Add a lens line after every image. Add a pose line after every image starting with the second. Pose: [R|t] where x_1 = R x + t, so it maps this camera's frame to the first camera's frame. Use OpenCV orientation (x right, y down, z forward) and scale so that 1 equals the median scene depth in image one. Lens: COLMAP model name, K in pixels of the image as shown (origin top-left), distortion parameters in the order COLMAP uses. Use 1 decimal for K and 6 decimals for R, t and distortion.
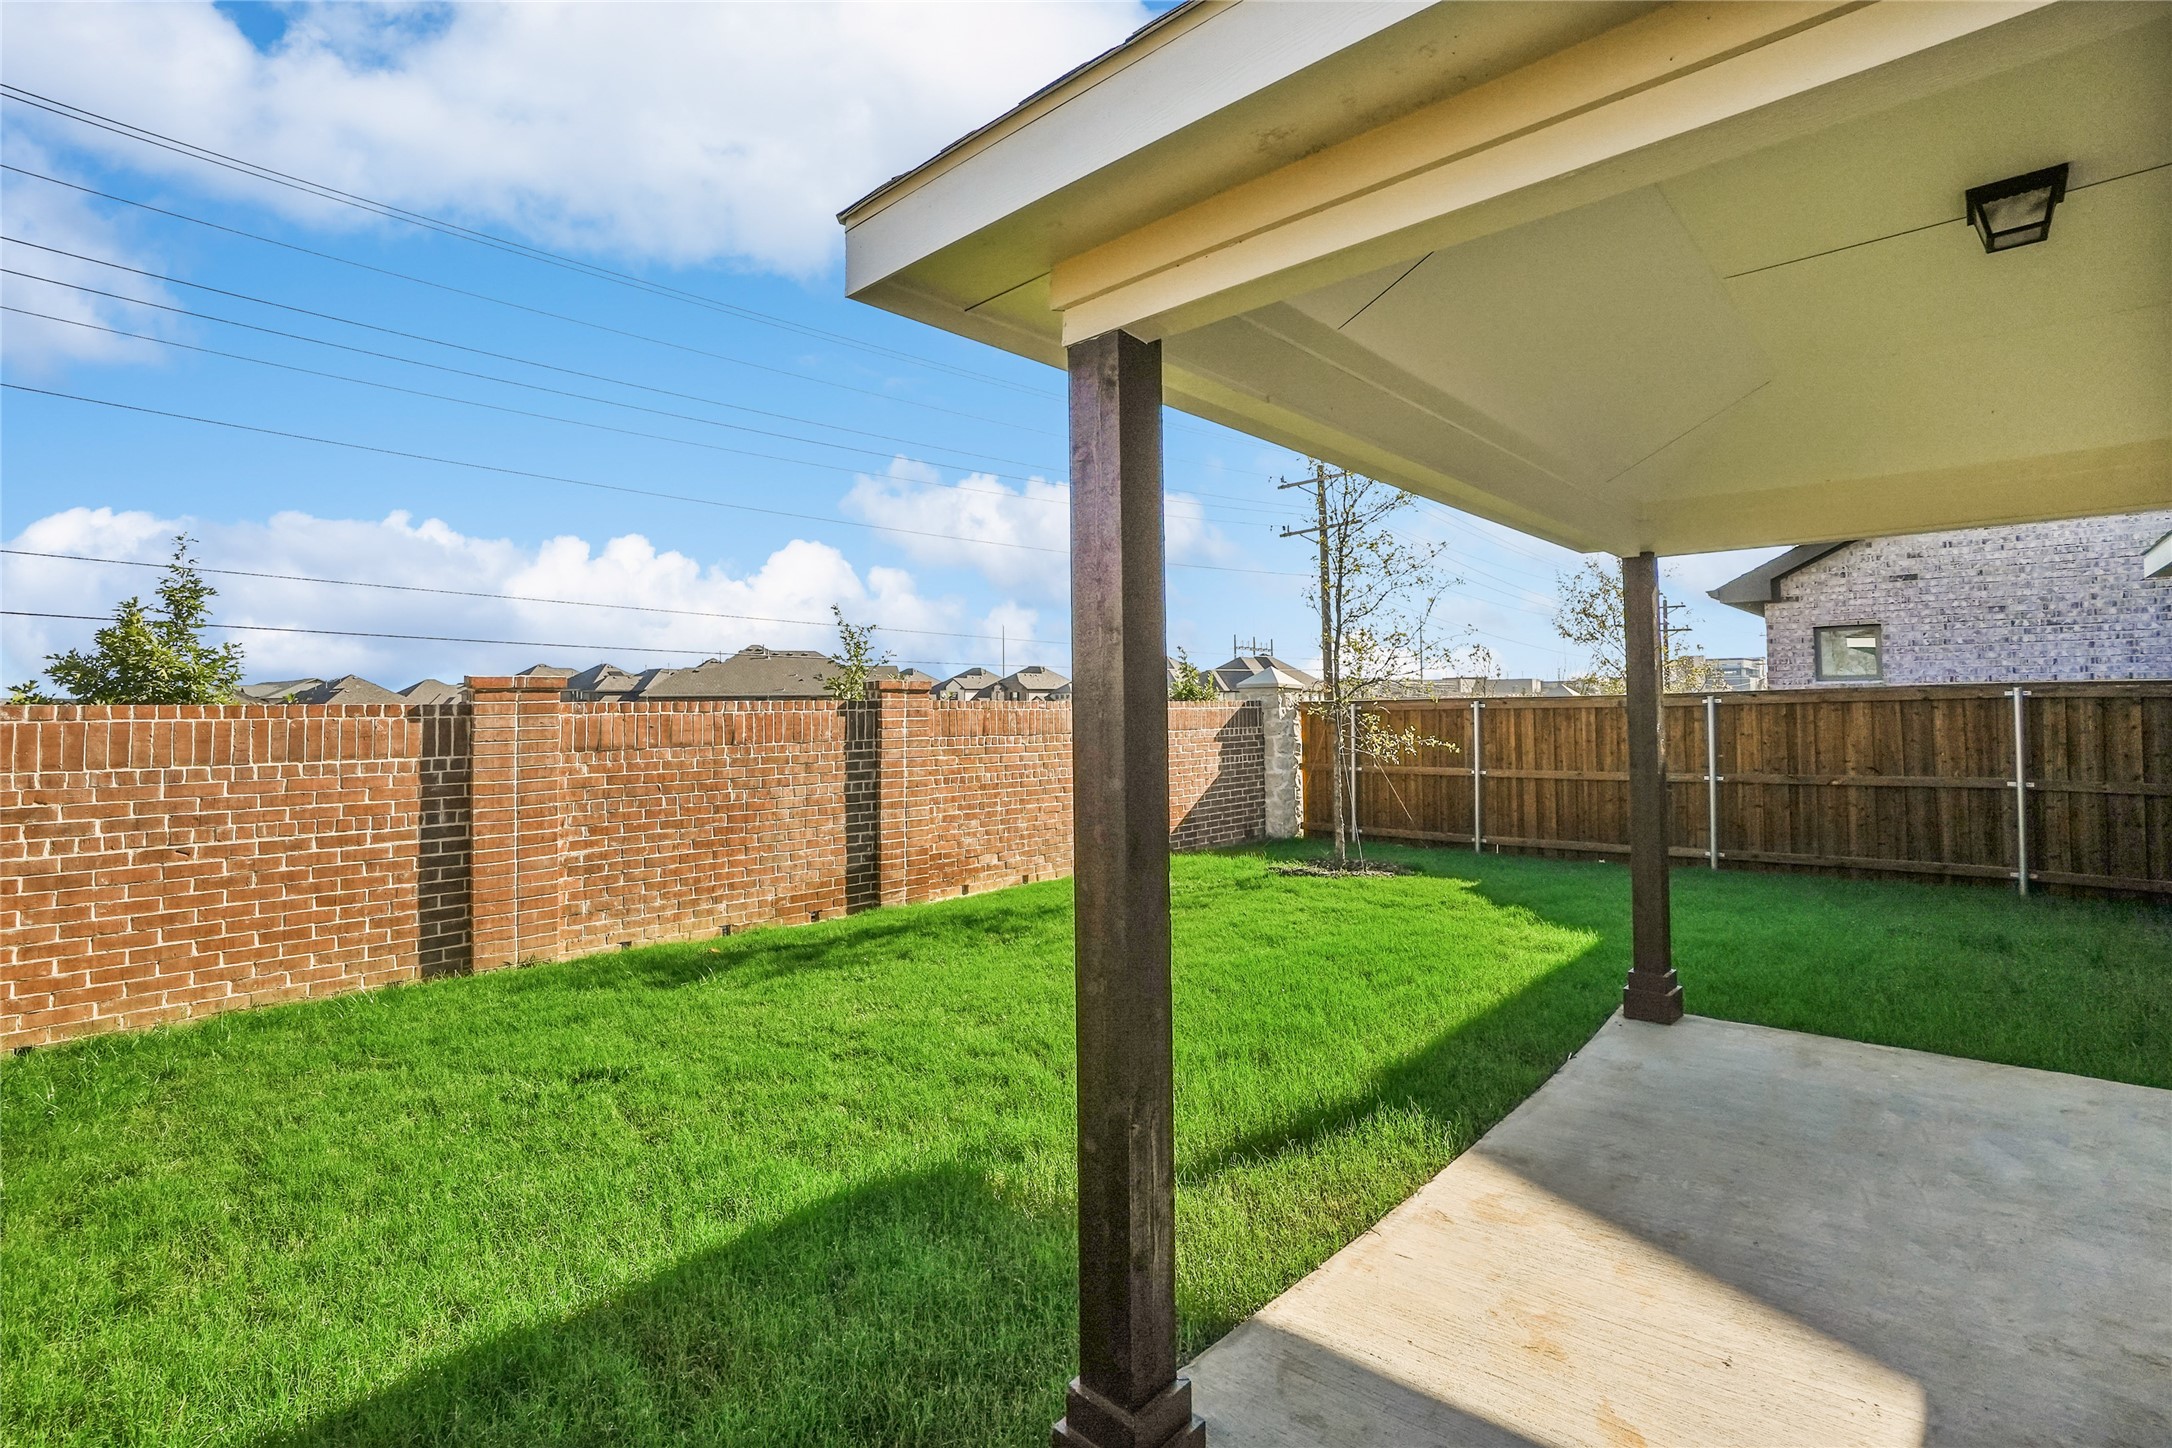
lens RADIAL K [[980.1, 0, 1092.9], [0, 980.1, 708.2], [0, 0, 1]] dist [-0.000943, -0.000073]
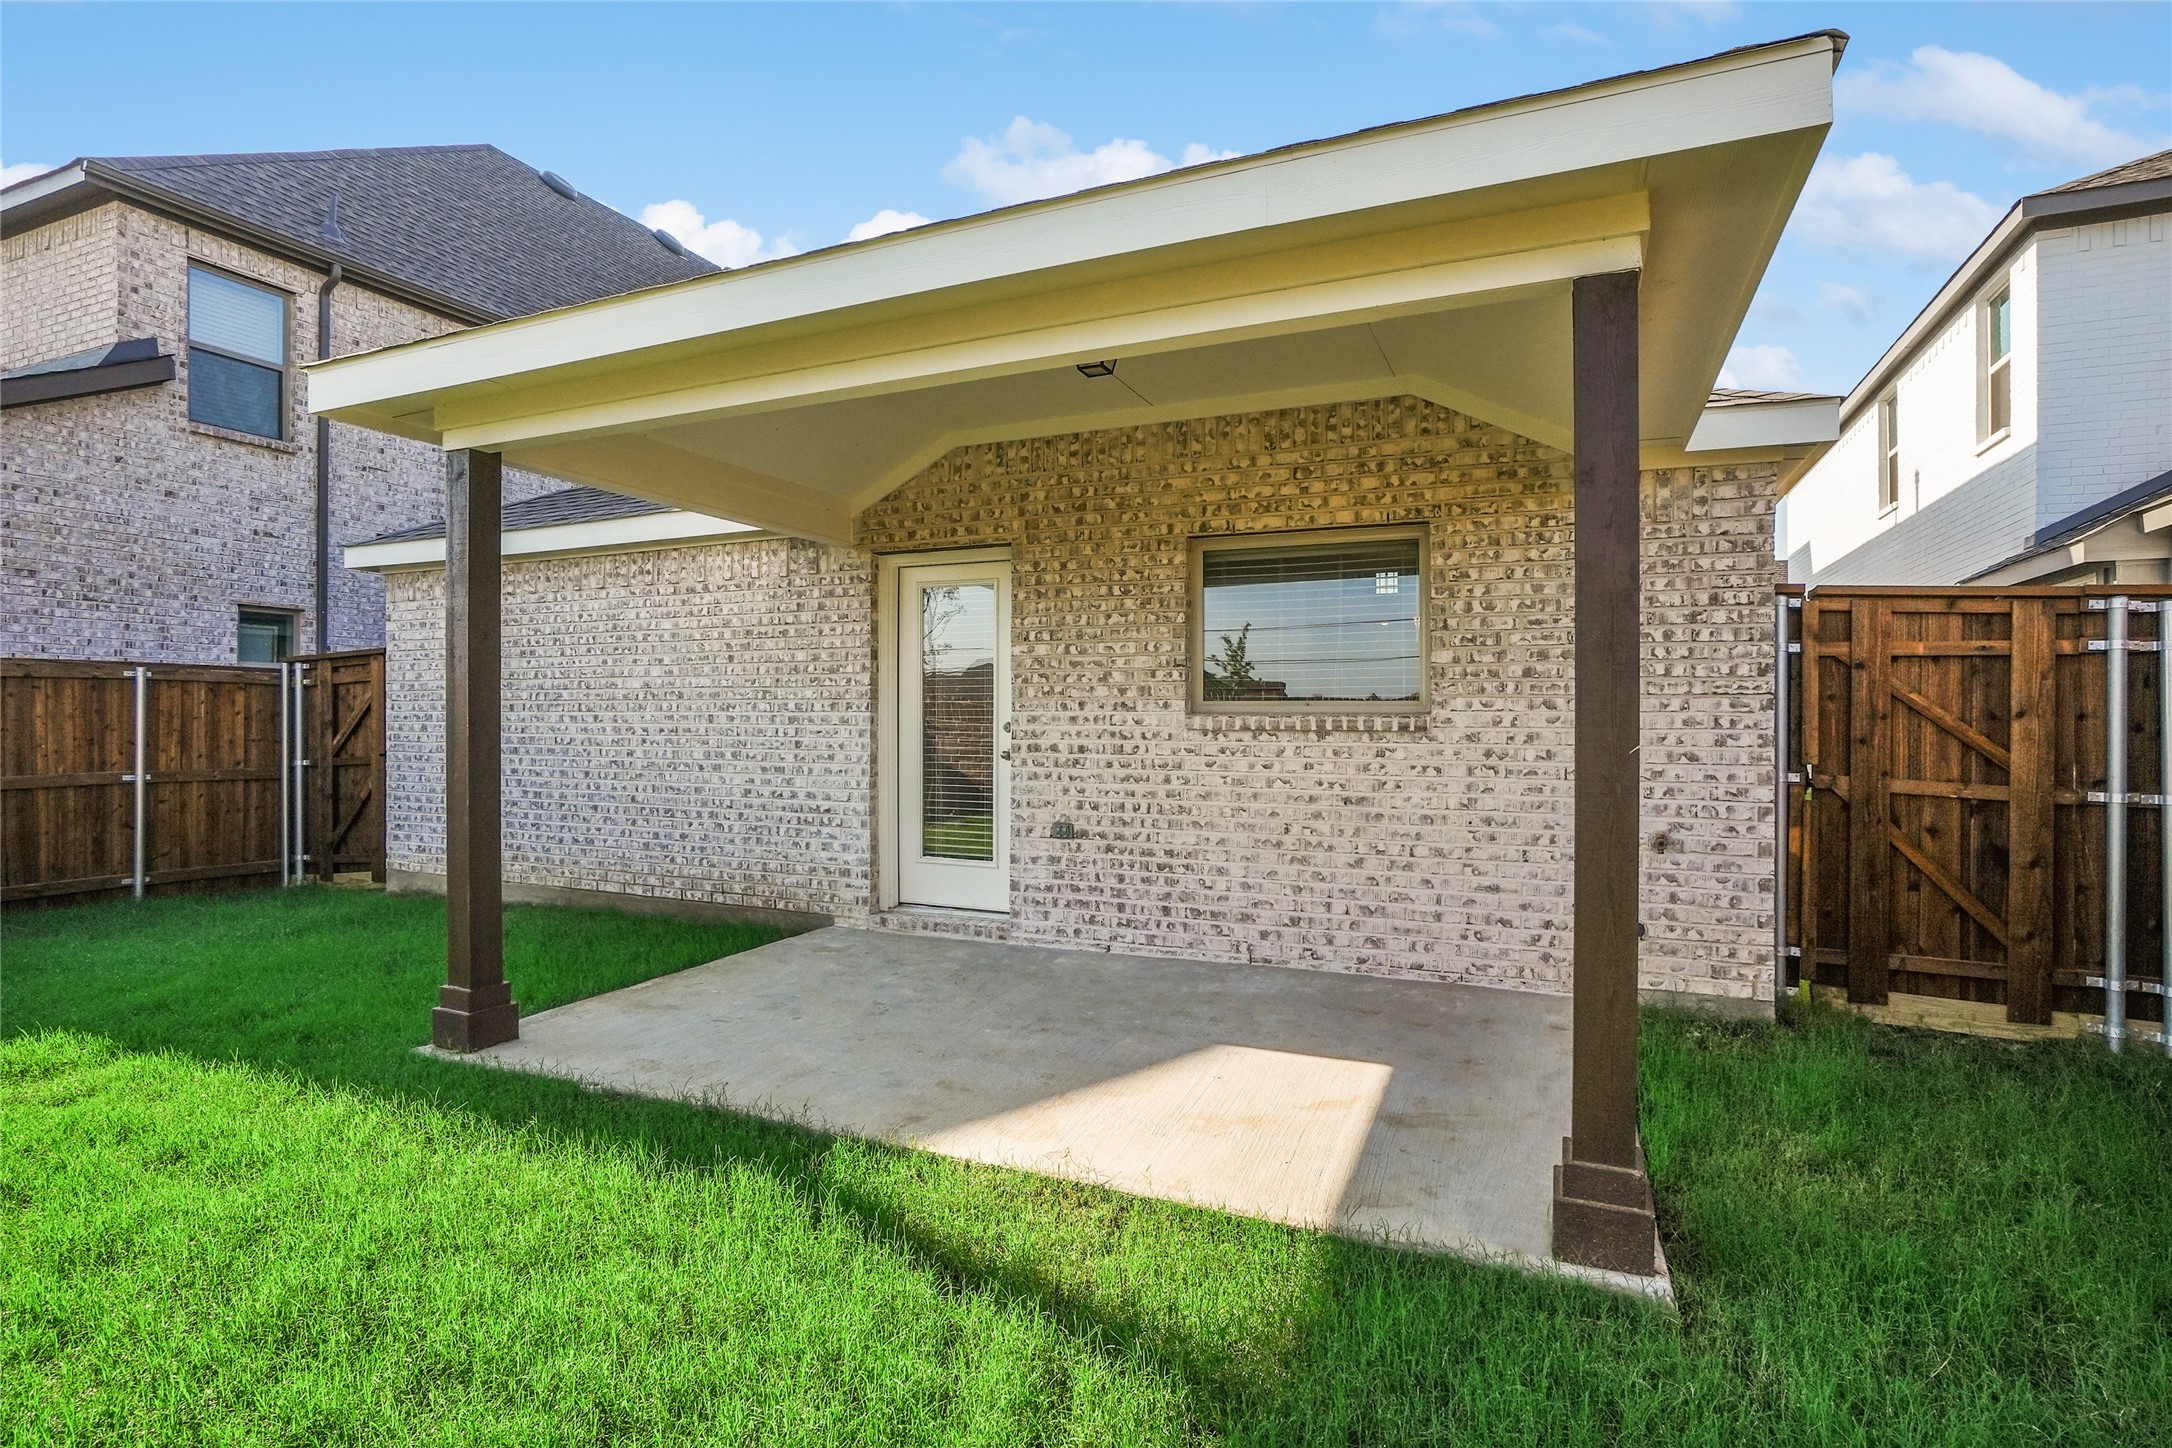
lens RADIAL K [[1083.7, 0, 1092.5], [0, 1083.7, 728.1], [0, 0, 1]] dist [0.002245, 0.000774]
pose [[-0.304053, 0.004360, 0.952645, -0.243431], [-0.000069, 0.999989, -0.004599, 0.036759], [-0.952655, -0.001464, -0.304050, 0.462277]]
